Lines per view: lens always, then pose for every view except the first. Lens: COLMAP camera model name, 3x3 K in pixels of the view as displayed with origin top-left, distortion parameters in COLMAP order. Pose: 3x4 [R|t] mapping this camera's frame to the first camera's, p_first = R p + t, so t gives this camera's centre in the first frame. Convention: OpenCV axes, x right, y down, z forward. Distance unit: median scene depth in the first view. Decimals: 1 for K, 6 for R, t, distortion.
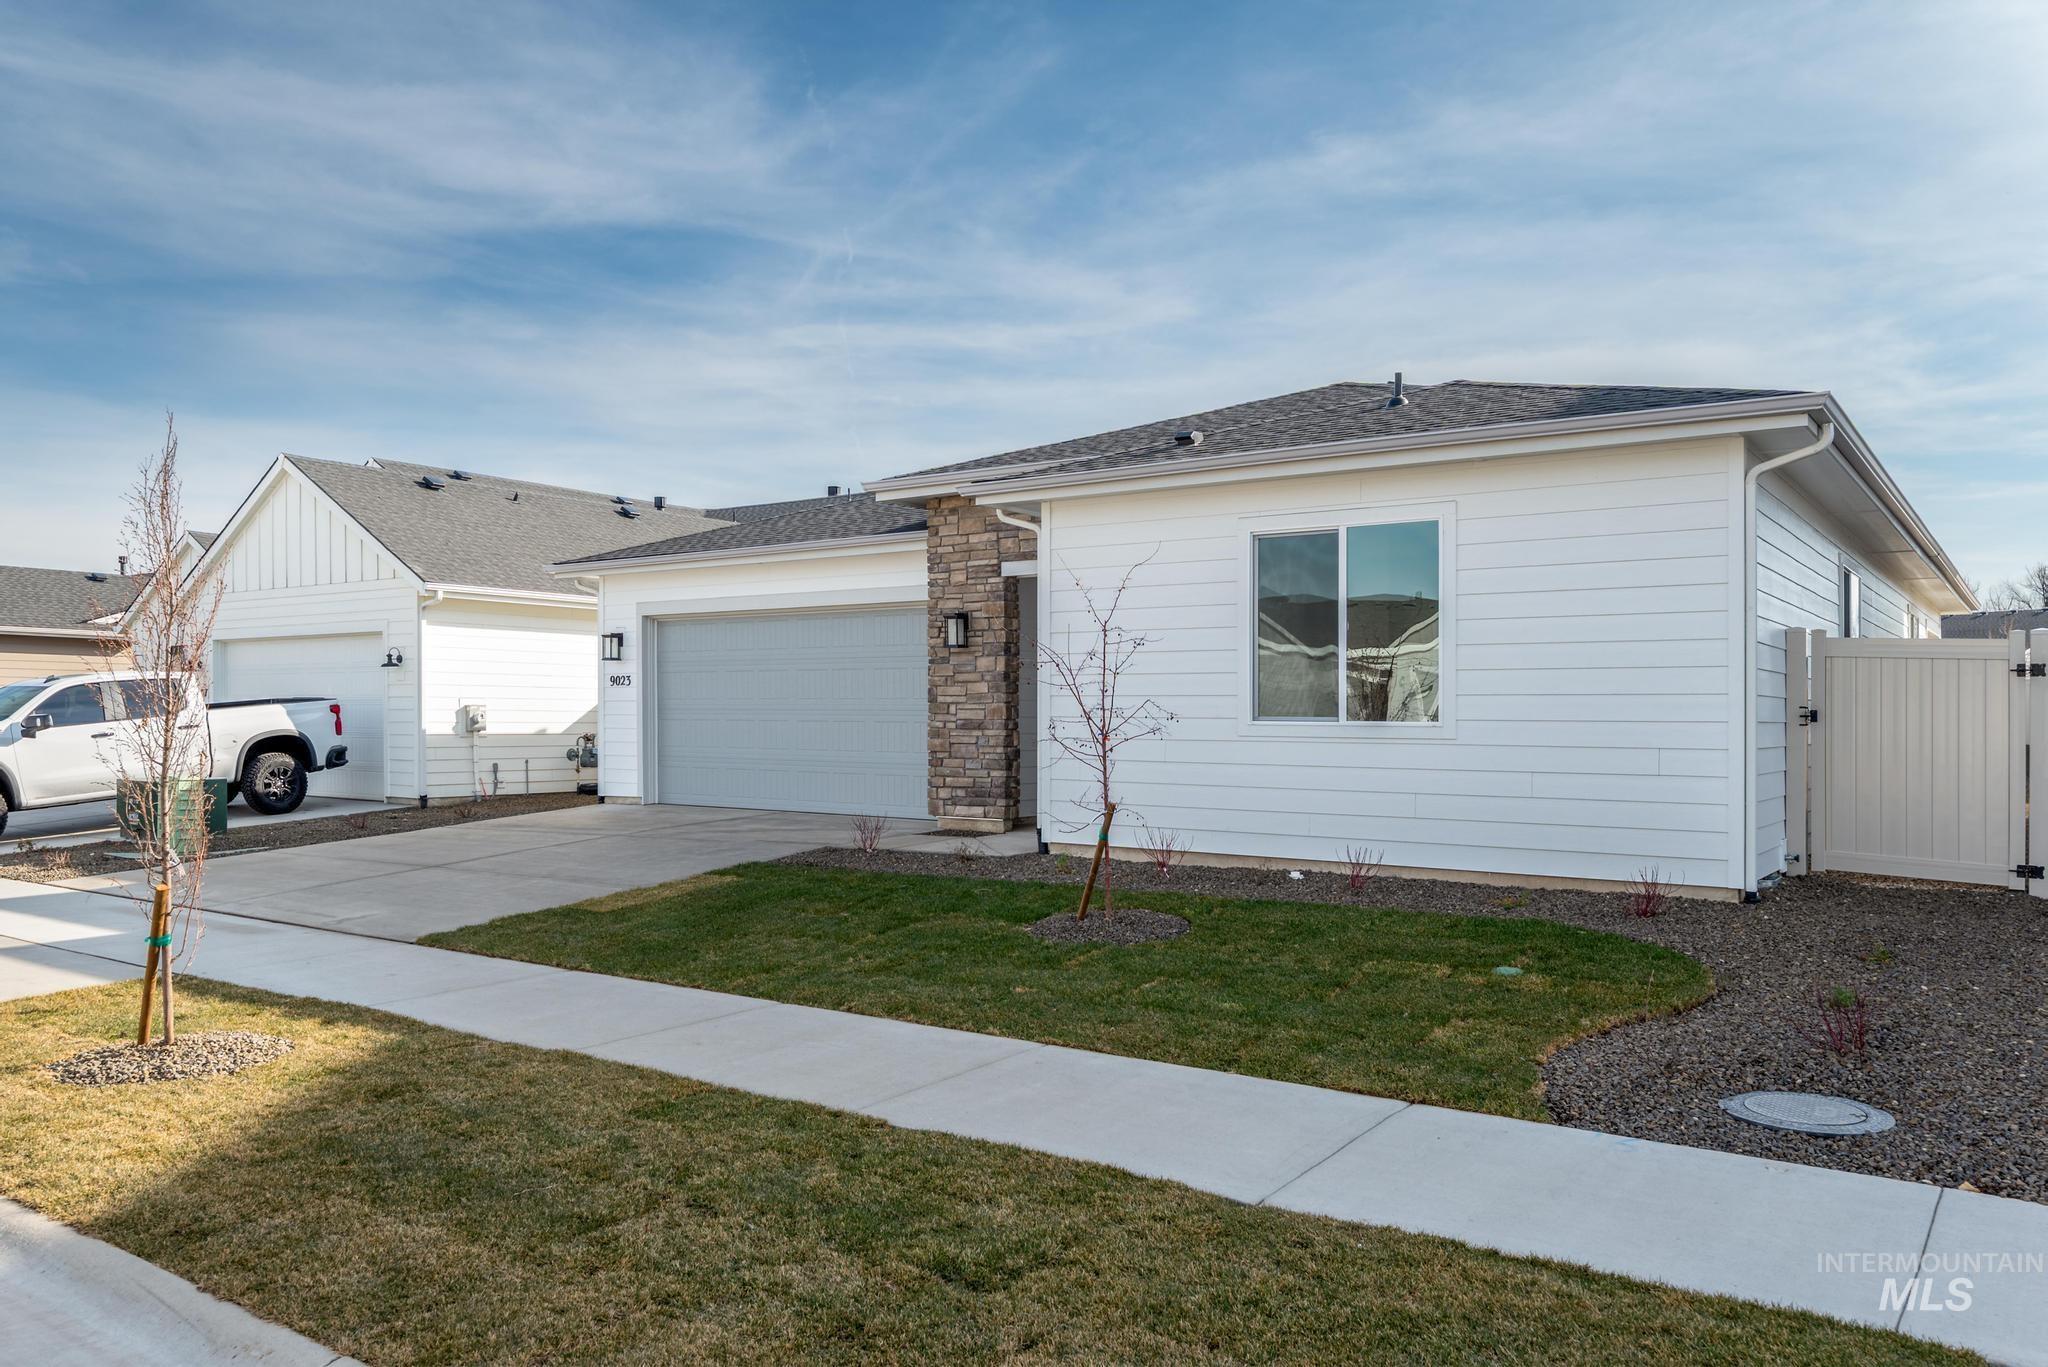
lens RADIAL K [[1464.8, 0, 1026.5], [0, 1464.8, 696.2], [0, 0, 1]] dist [-0.013244, -0.001233]
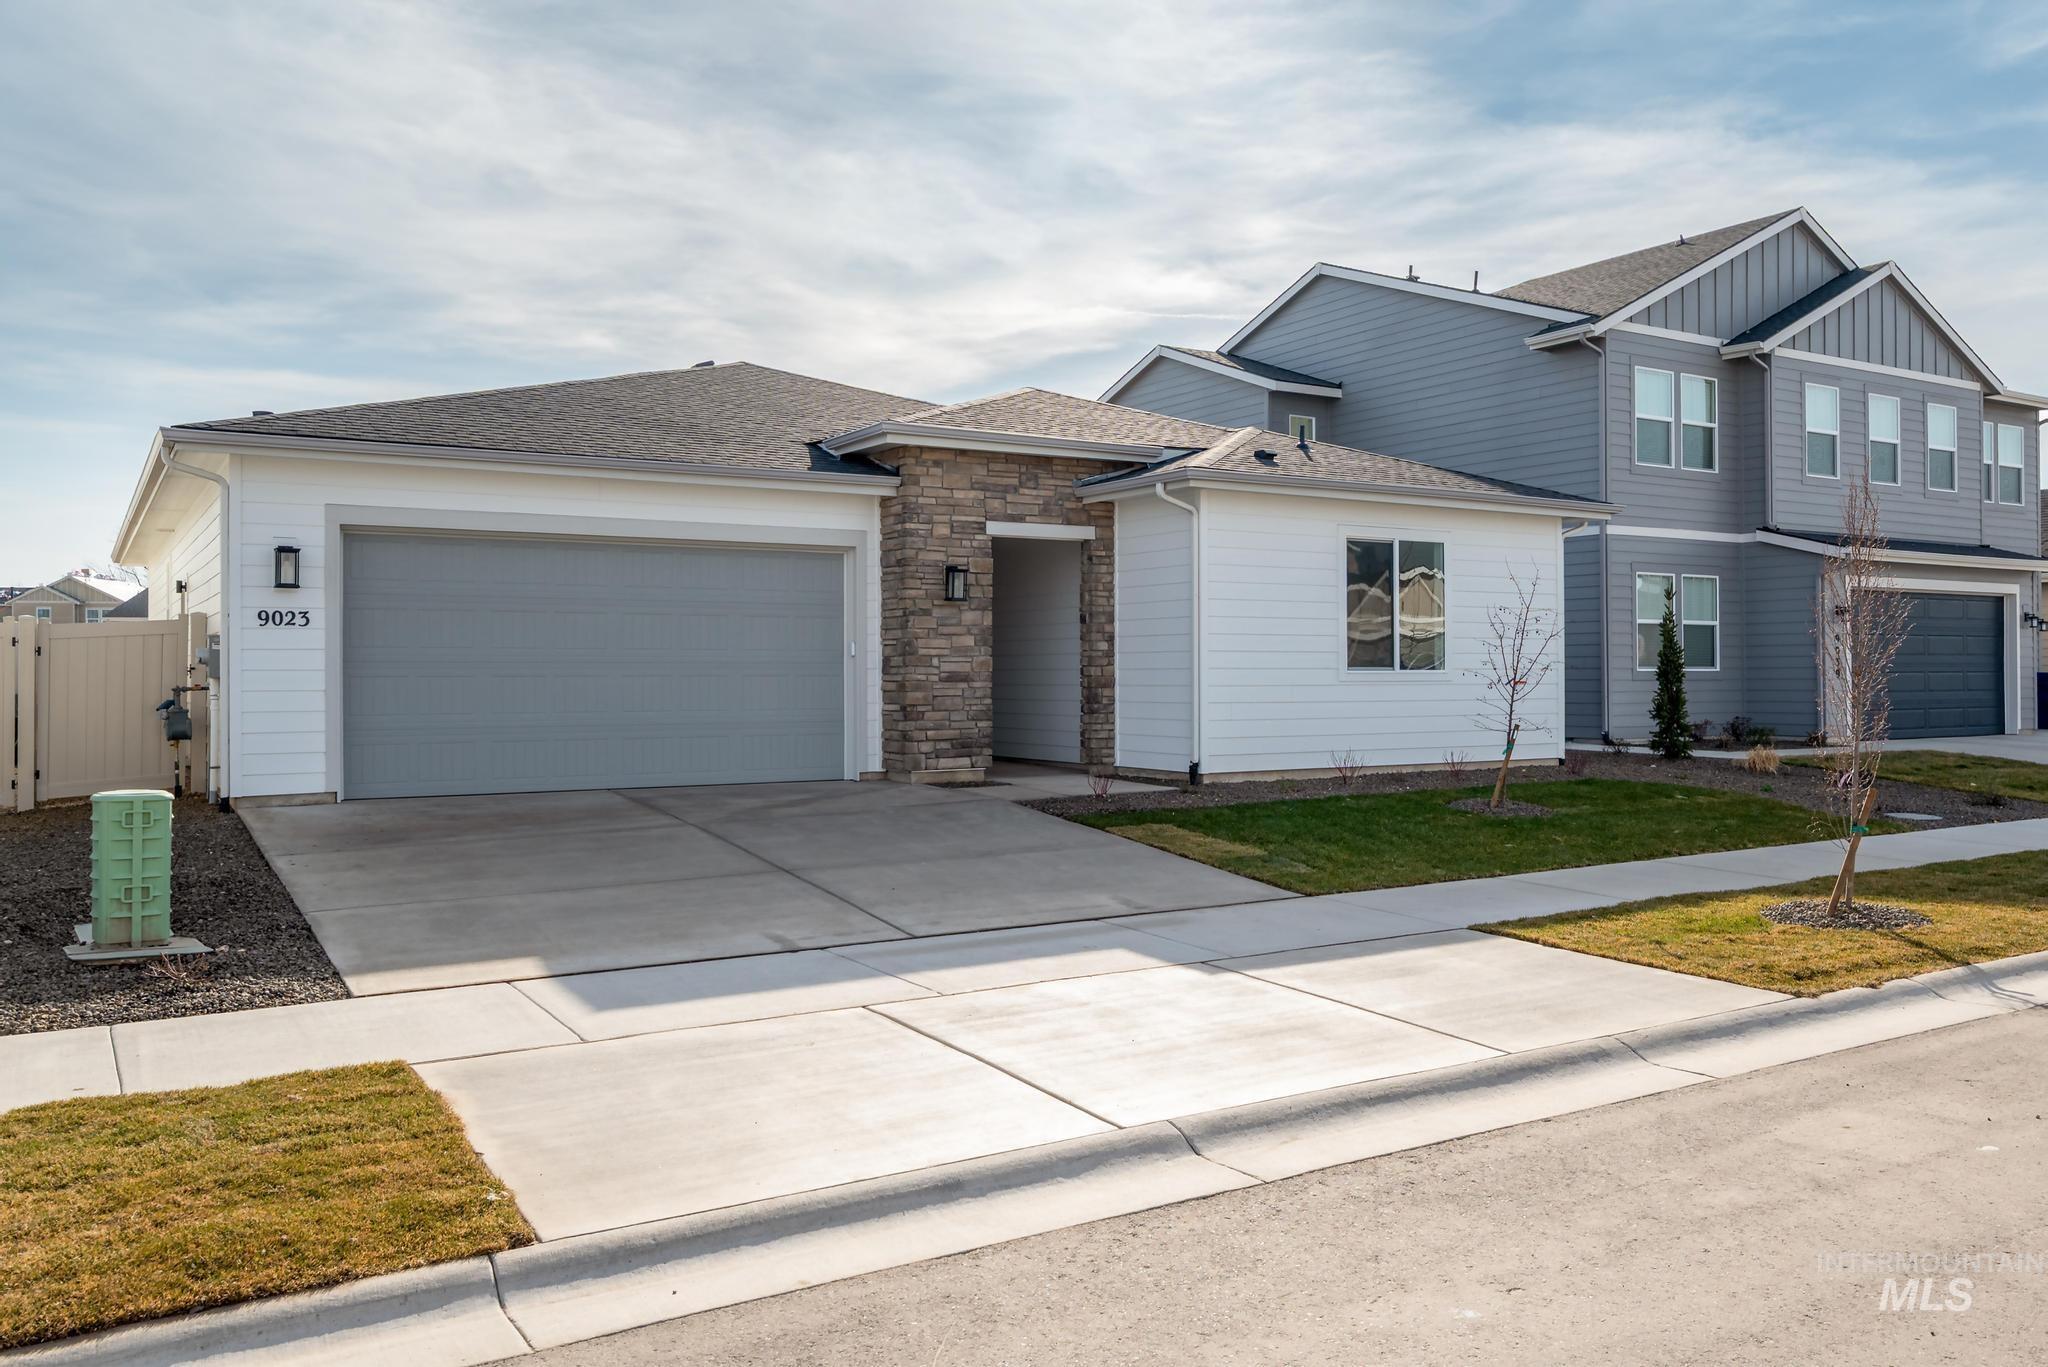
lens RADIAL K [[1464.8, 0, 1026.3], [0, 1464.8, 674.5], [0, 0, 1]] dist [-0.013244, -0.001233]
pose [[0.417058, -0.003615, 0.908873, -0.938164], [-0.006452, 0.999955, 0.006938, 0.010114], [-0.908857, -0.008758, 0.417016, 0.531940]]
